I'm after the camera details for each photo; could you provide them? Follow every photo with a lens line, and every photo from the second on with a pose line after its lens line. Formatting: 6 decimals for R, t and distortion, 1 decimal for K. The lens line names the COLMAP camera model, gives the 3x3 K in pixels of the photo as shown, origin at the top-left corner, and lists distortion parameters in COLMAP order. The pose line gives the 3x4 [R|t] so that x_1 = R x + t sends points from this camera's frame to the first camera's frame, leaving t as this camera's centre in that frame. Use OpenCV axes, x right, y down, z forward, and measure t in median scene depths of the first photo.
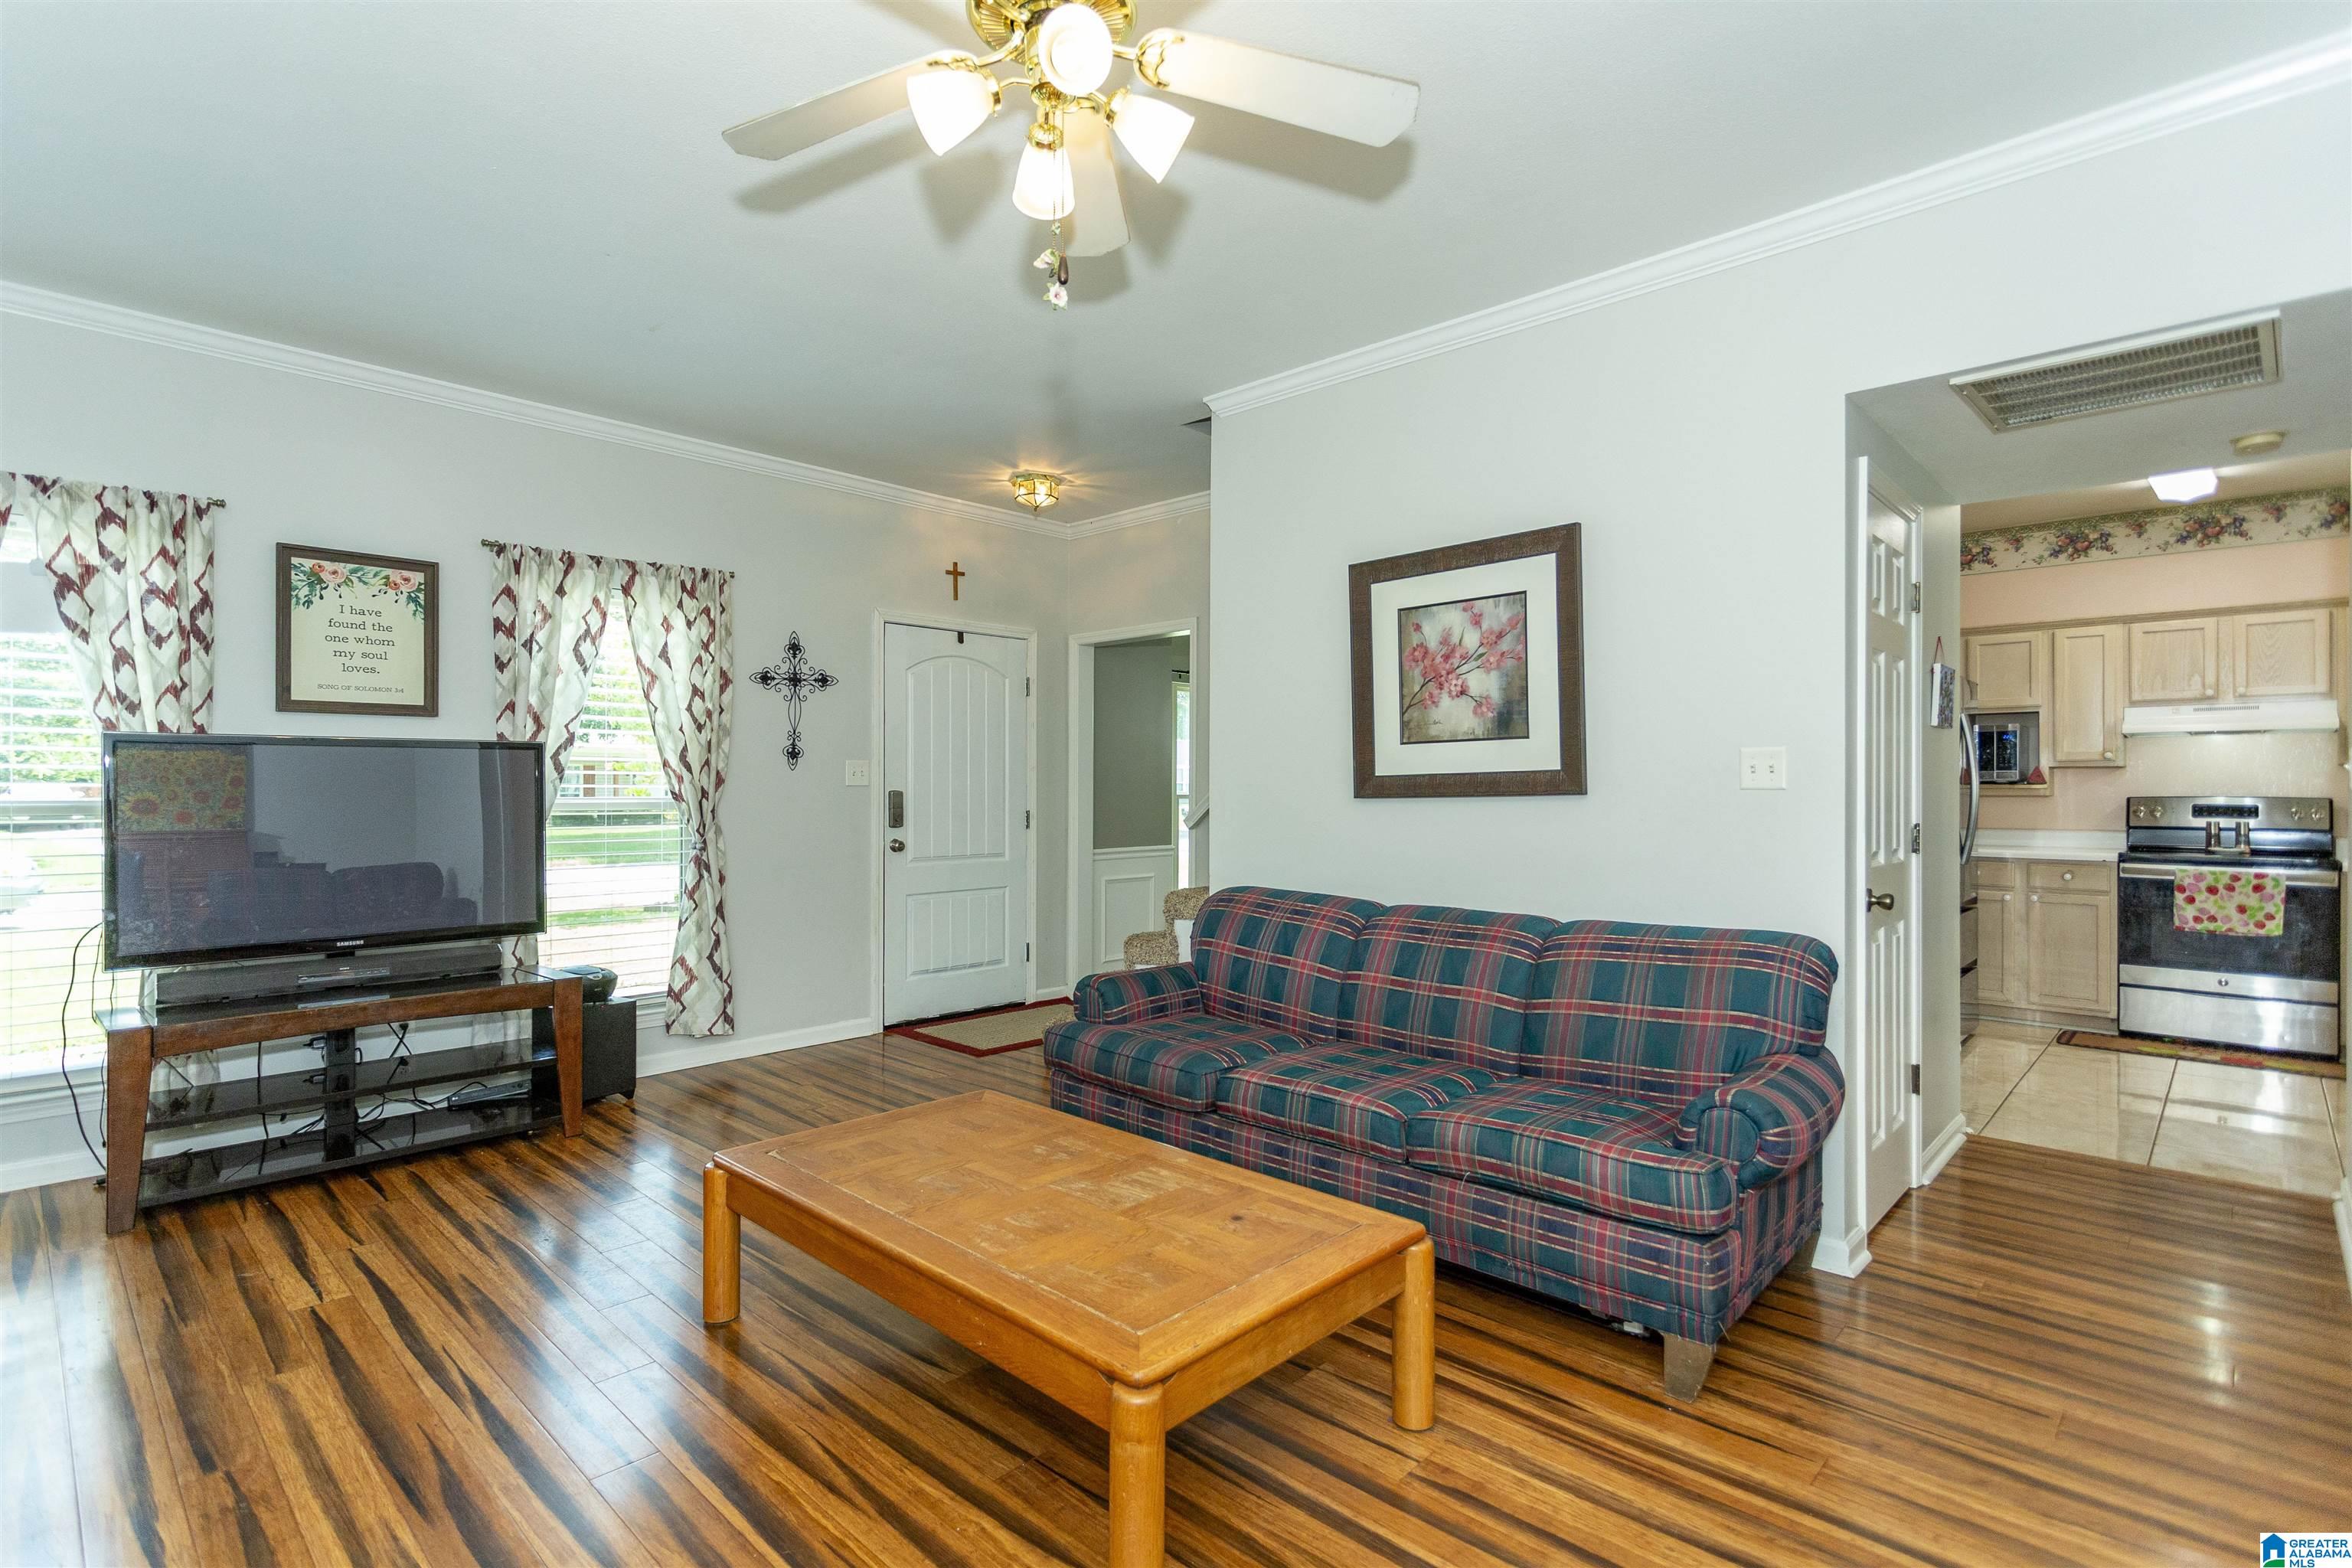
lens RADIAL K [[1109.4, 0, 1173.4], [0, 1109.4, 788.2], [0, 0, 1]] dist [0.002481, 0.002257]
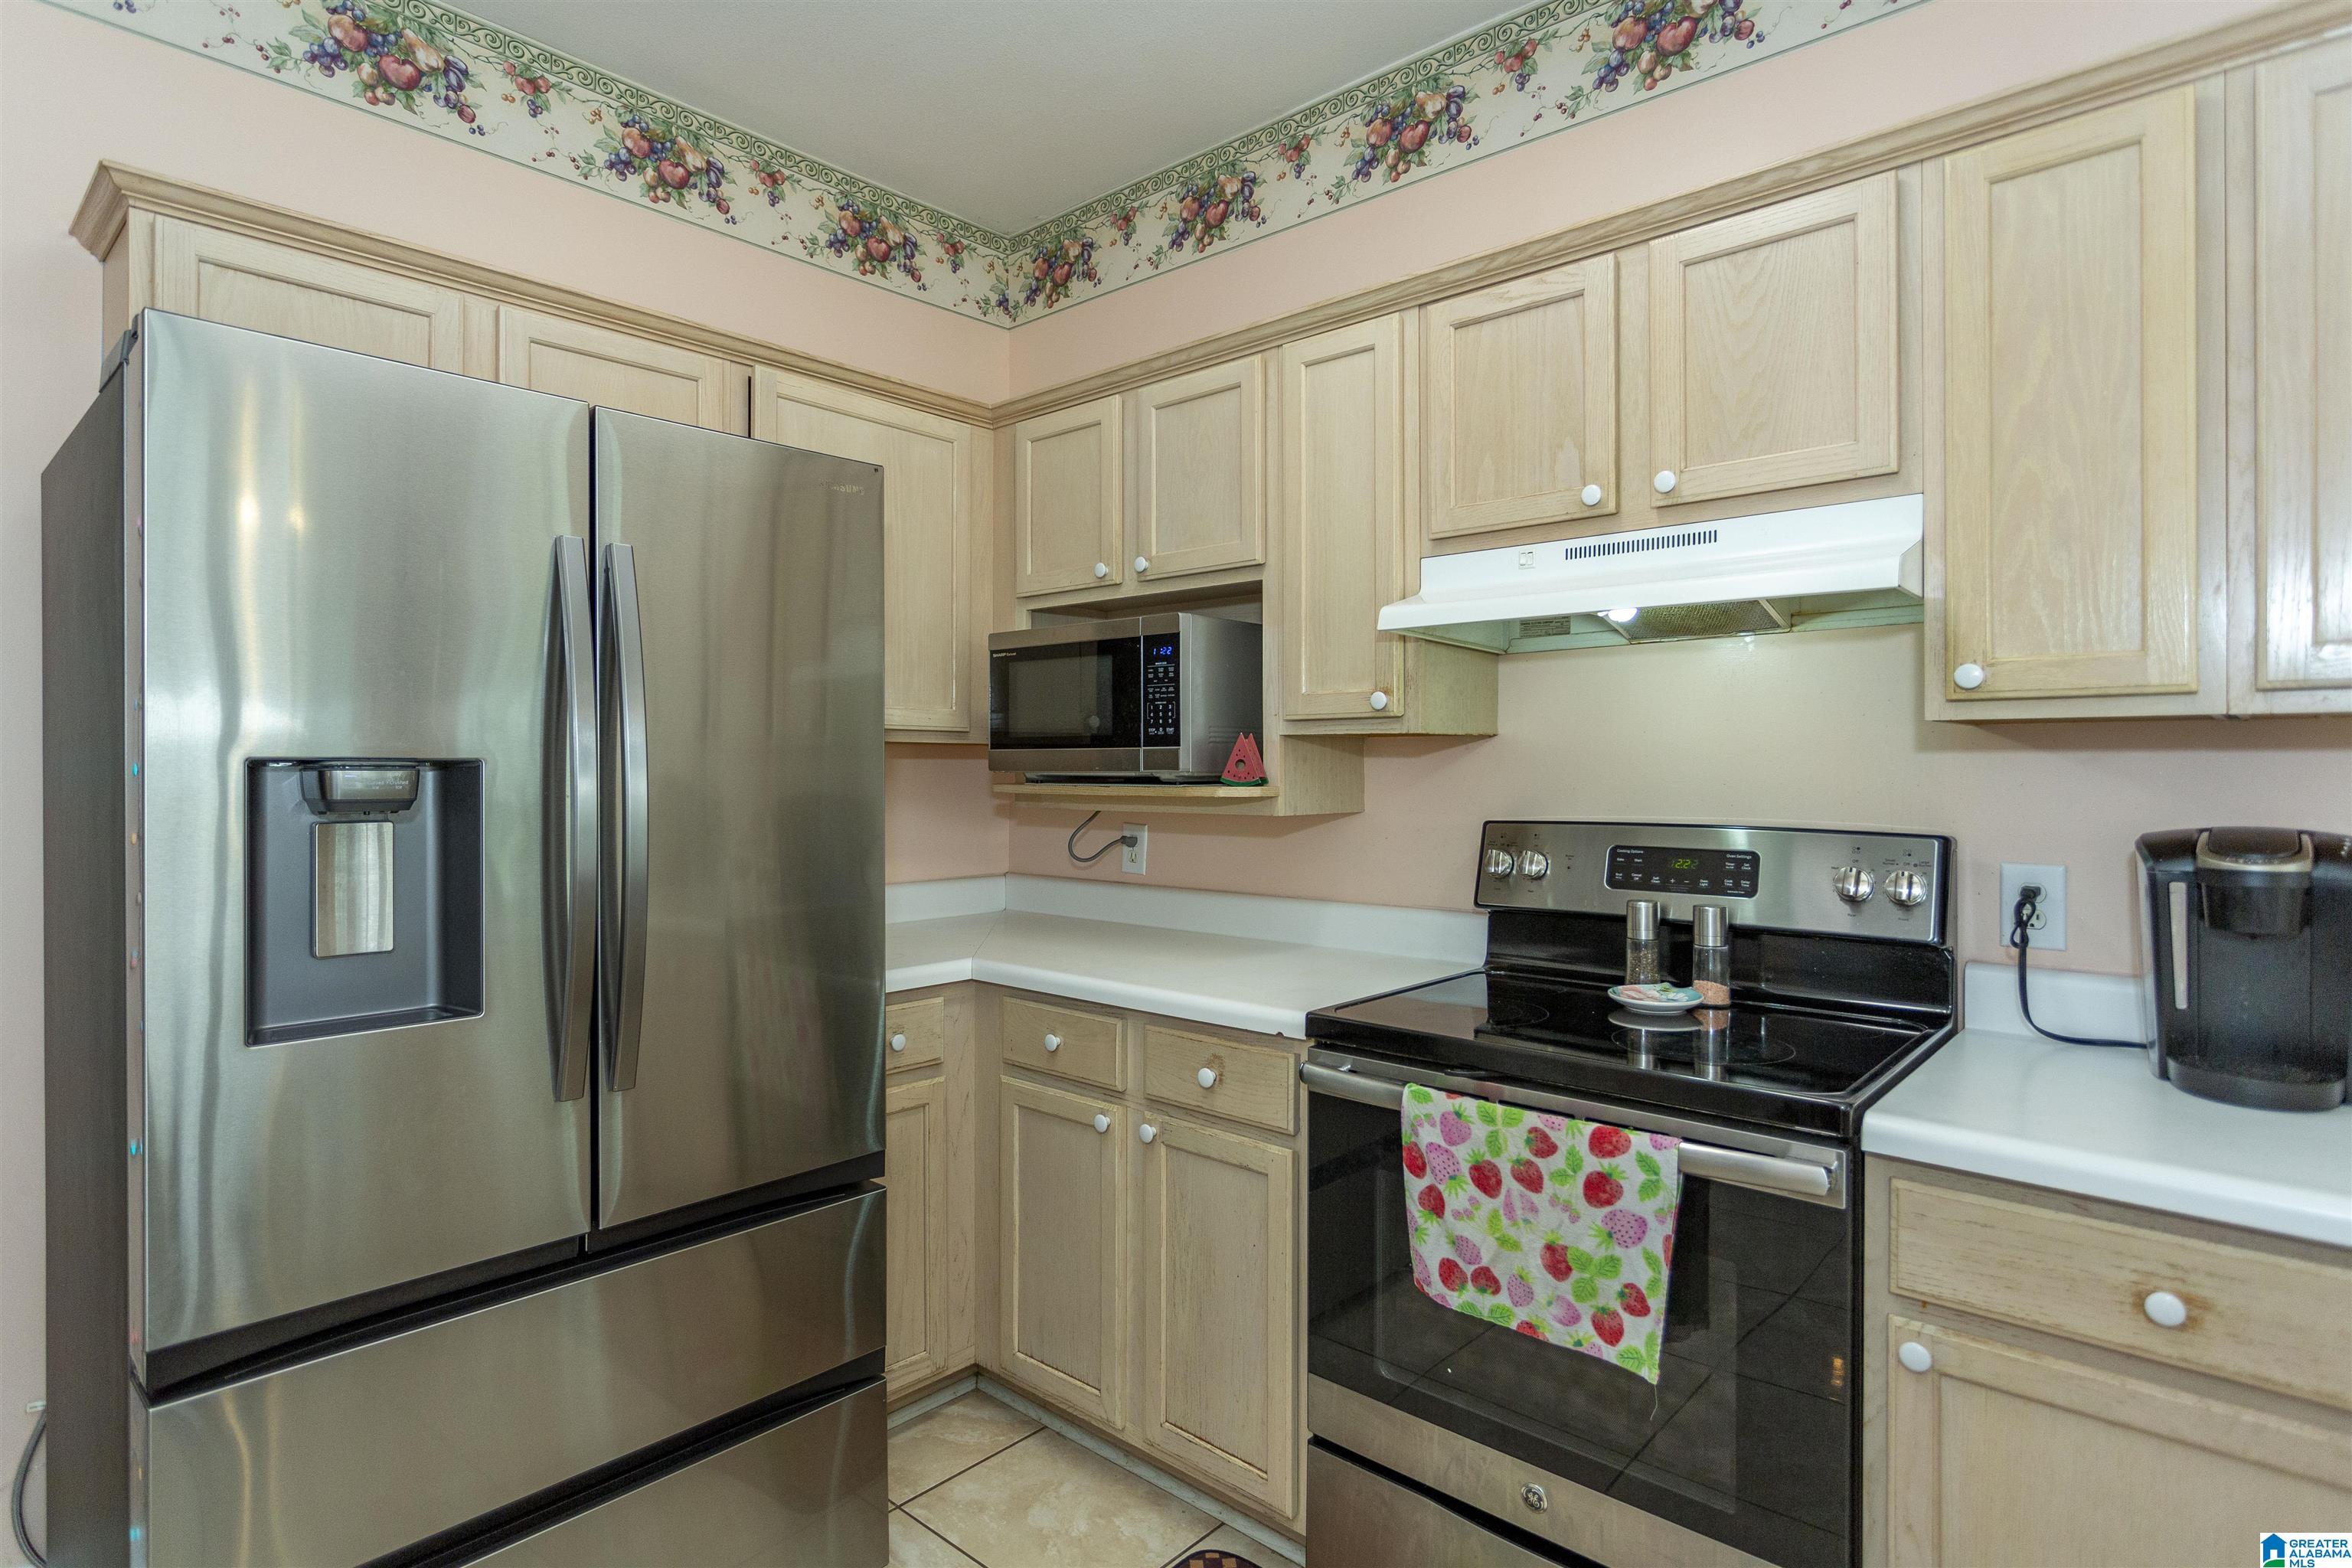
lens RADIAL K [[1216.7, 0, 1164.4], [0, 1216.7, 769.9], [0, 0, 1]] dist [-0.010067, 0.005291]
pose [[0.999630, -0.002680, 0.027069, 0.806634], [0.002587, 0.999991, 0.003470, -0.010669], [-0.027078, -0.003399, 0.999628, 0.668154]]
